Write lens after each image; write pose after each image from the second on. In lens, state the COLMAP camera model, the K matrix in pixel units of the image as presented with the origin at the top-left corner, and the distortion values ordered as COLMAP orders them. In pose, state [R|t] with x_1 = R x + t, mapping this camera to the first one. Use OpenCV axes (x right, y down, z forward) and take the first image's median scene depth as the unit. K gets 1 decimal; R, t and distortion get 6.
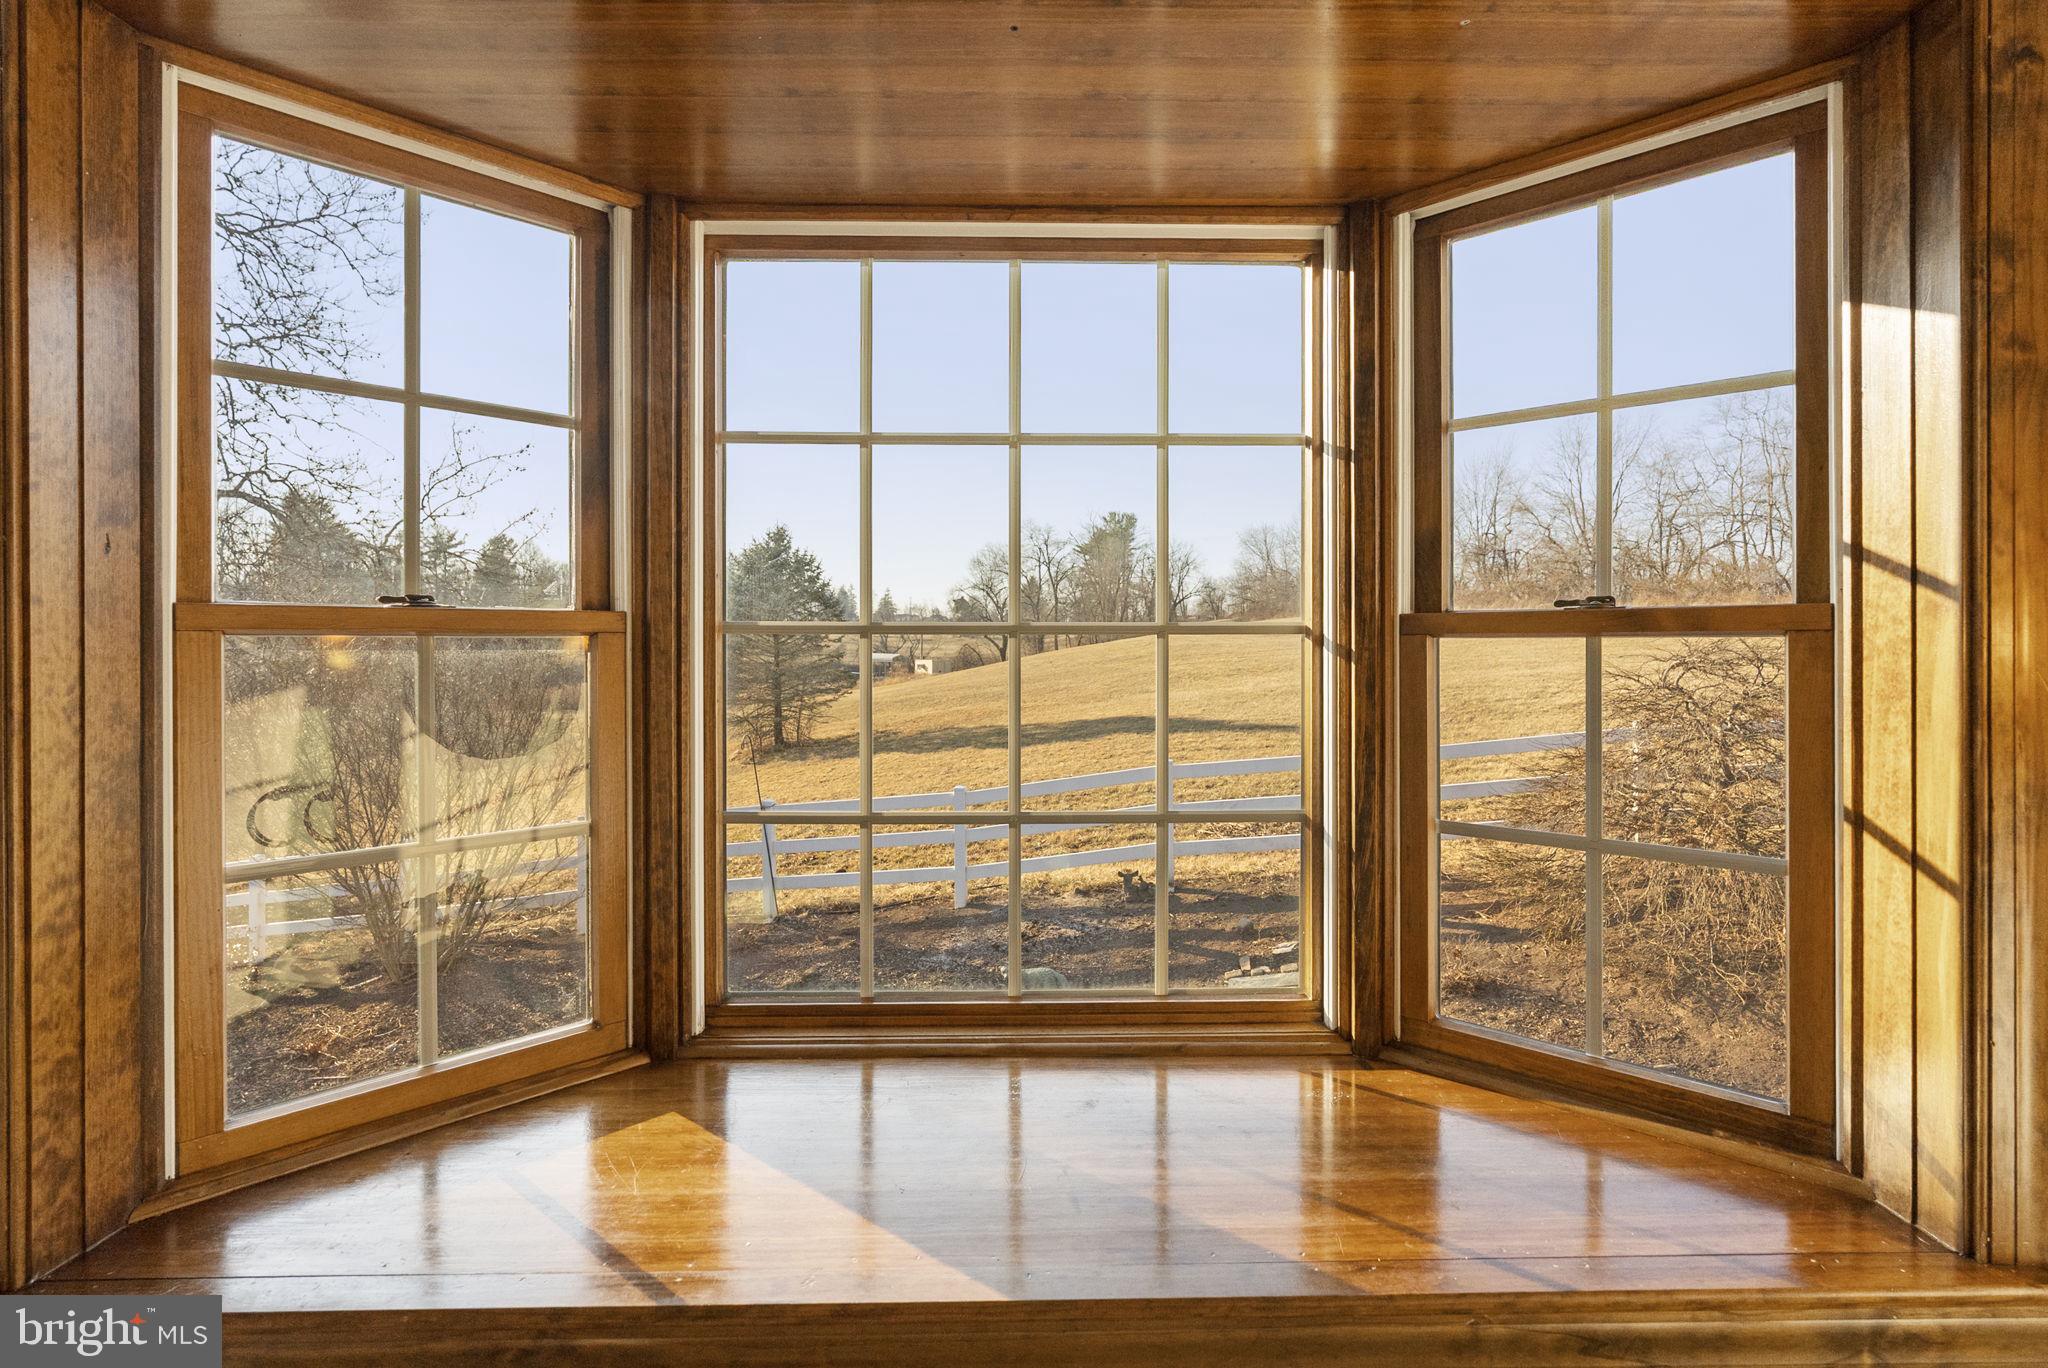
lens RADIAL K [[1019.1, 0, 1006.9], [0, 1019.1, 644.6], [0, 0, 1]] dist [-0.007105, 0.003002]
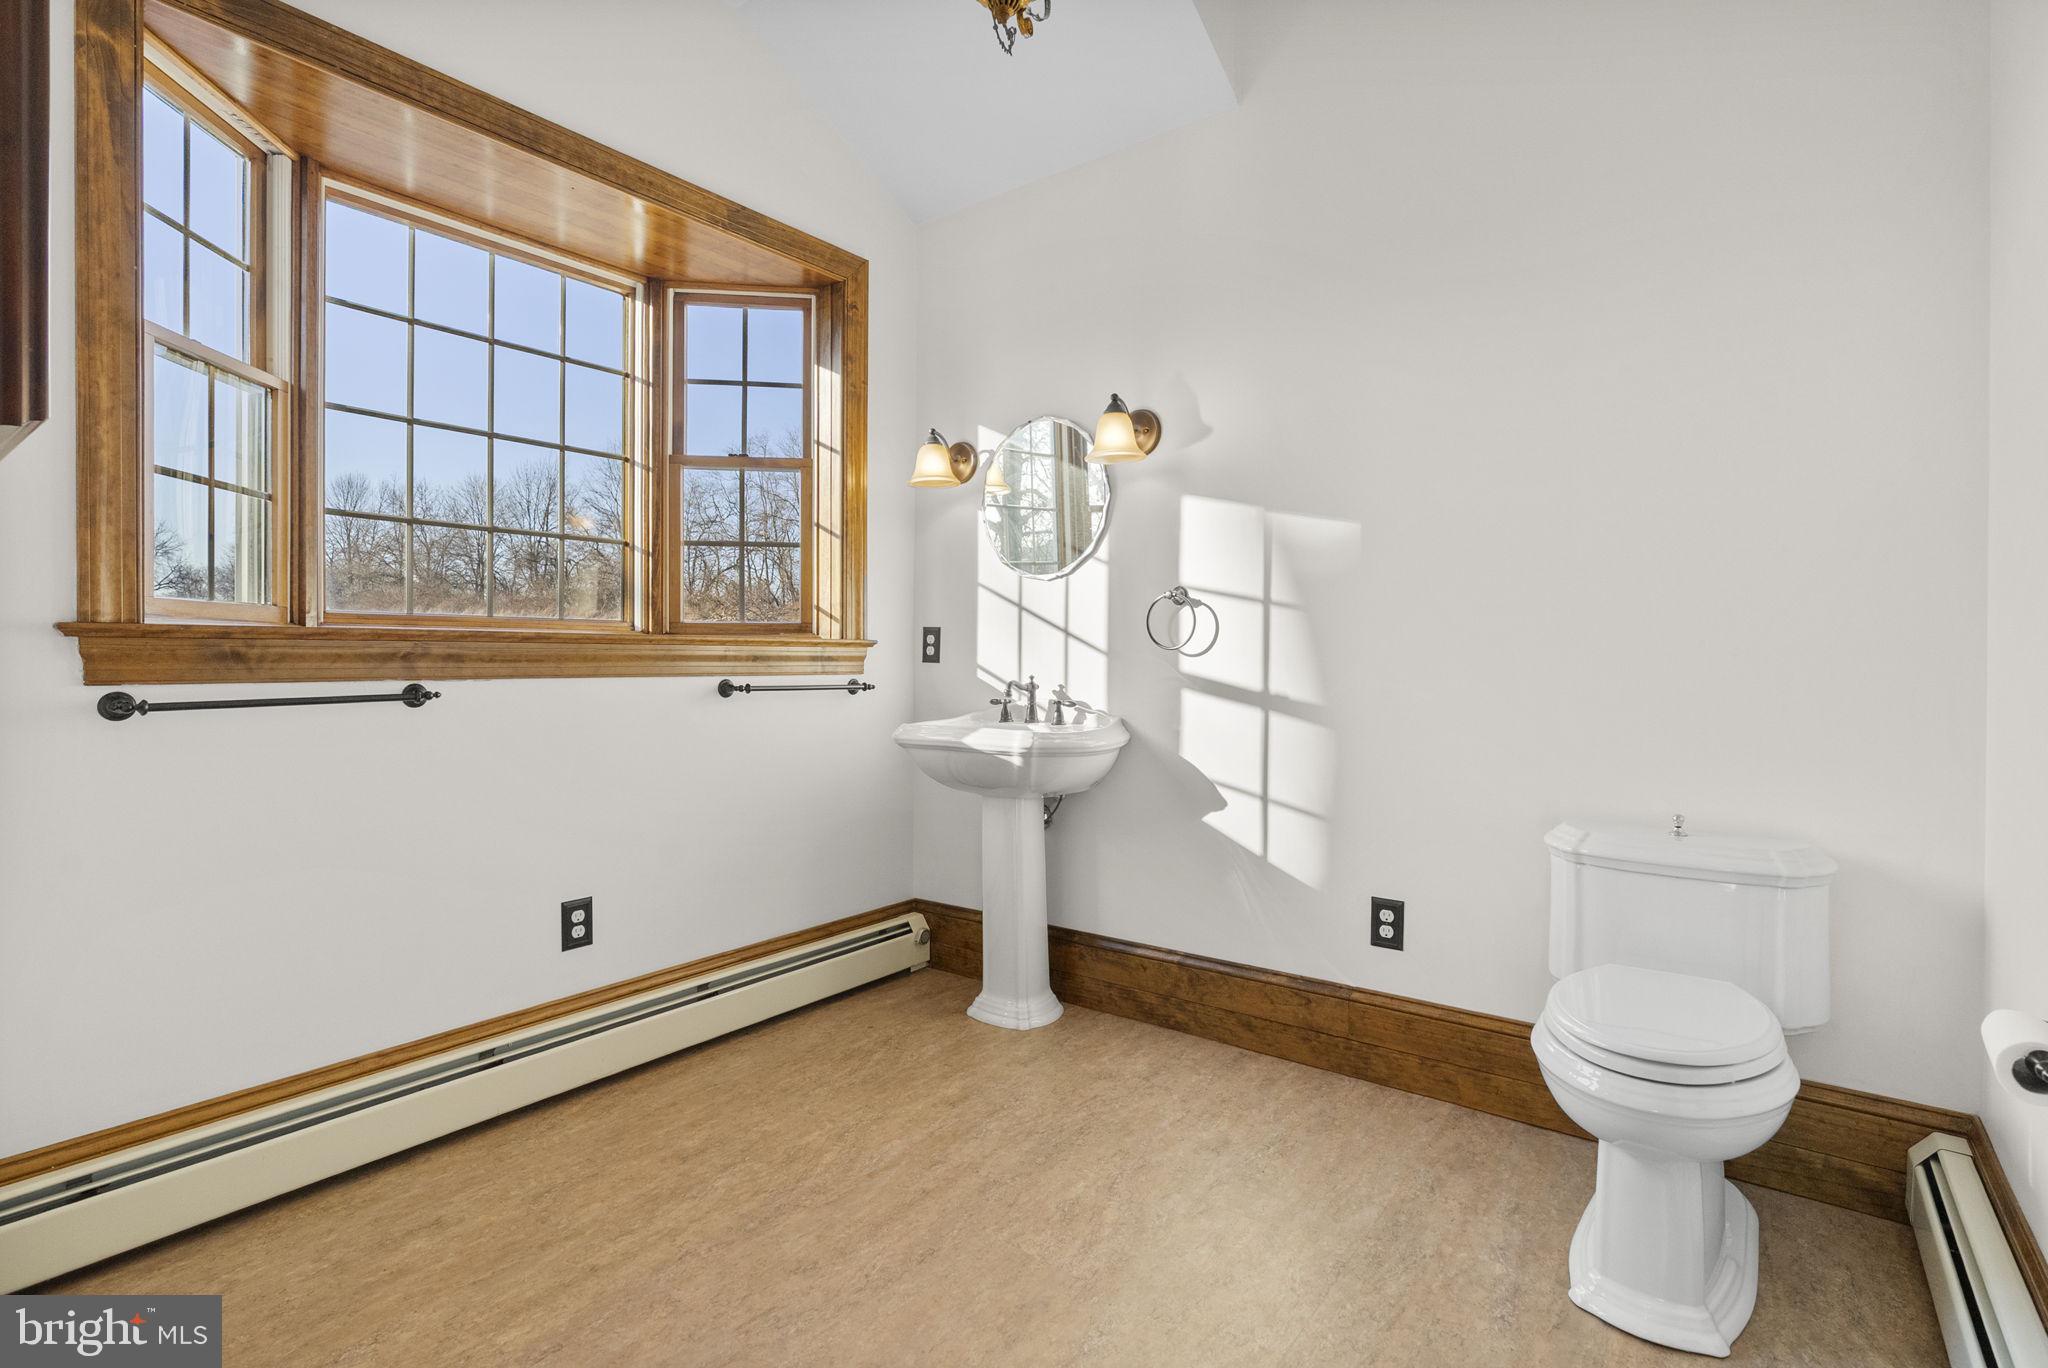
lens RADIAL K [[979.1, 0, 1023.7], [0, 979.1, 655.8], [0, 0, 1]] dist [0.005929, 0.000343]
pose [[0.619167, 0.002783, 0.785254, -0.016446], [-0.005639, 0.999984, 0.000902, 0.007922], [-0.785239, -0.004986, 0.619173, -0.019759]]
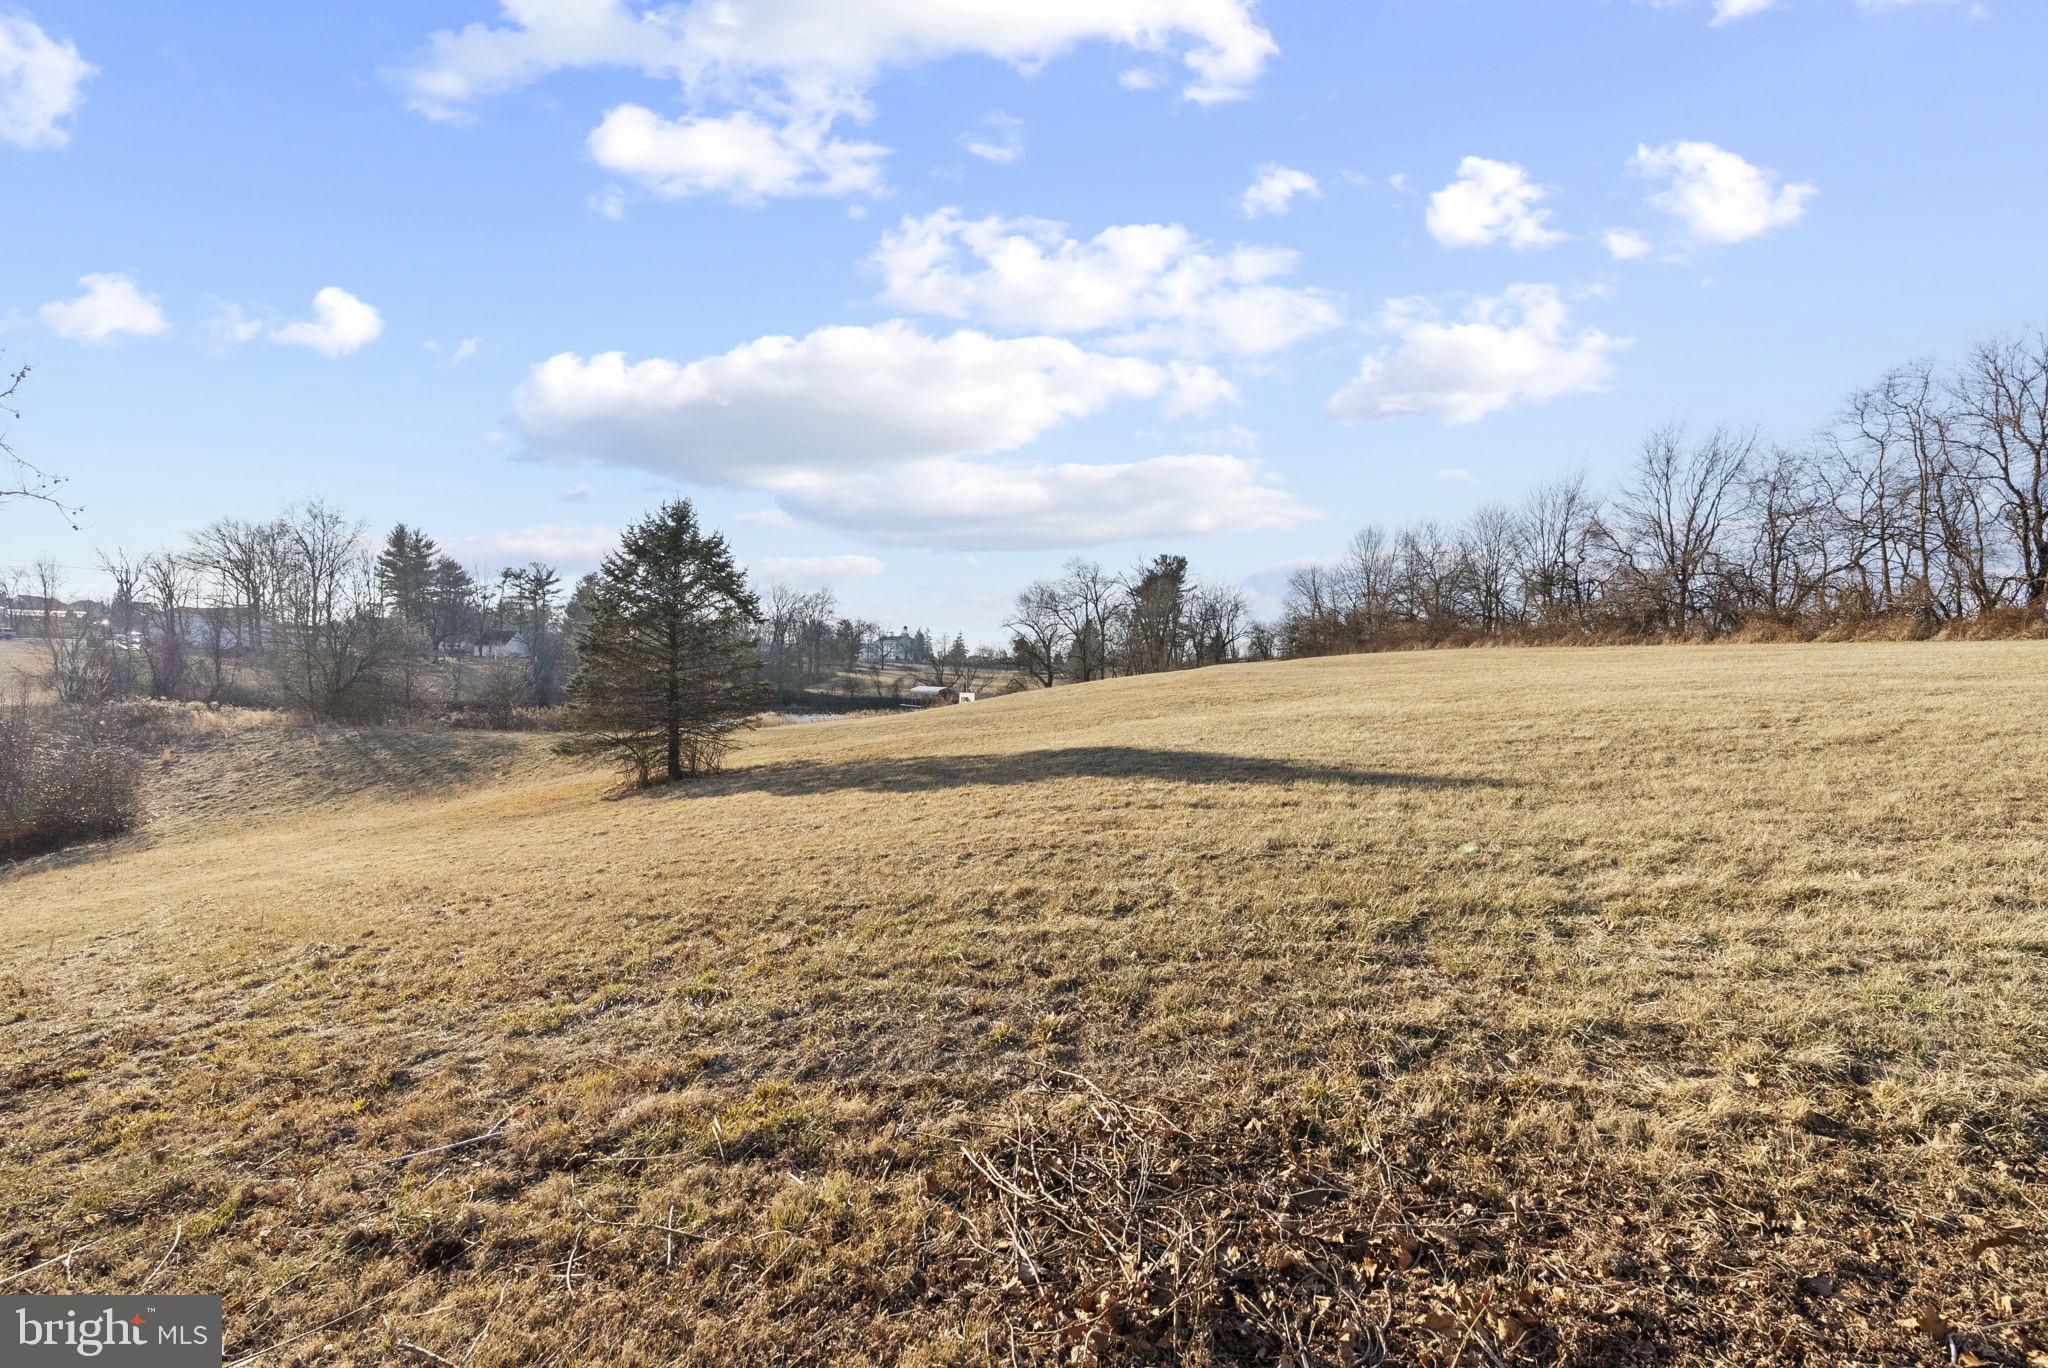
lens RADIAL K [[948.7, 0, 1009.2], [0, 948.7, 685.9], [0, 0, 1]] dist [-0.002384, 0.002024]
pose [[0.997898, 0.017663, -0.062348, 0.064567], [-0.017533, 0.999843, 0.002631, 0.017325], [0.062384, -0.001532, 0.998051, 0.216467]]
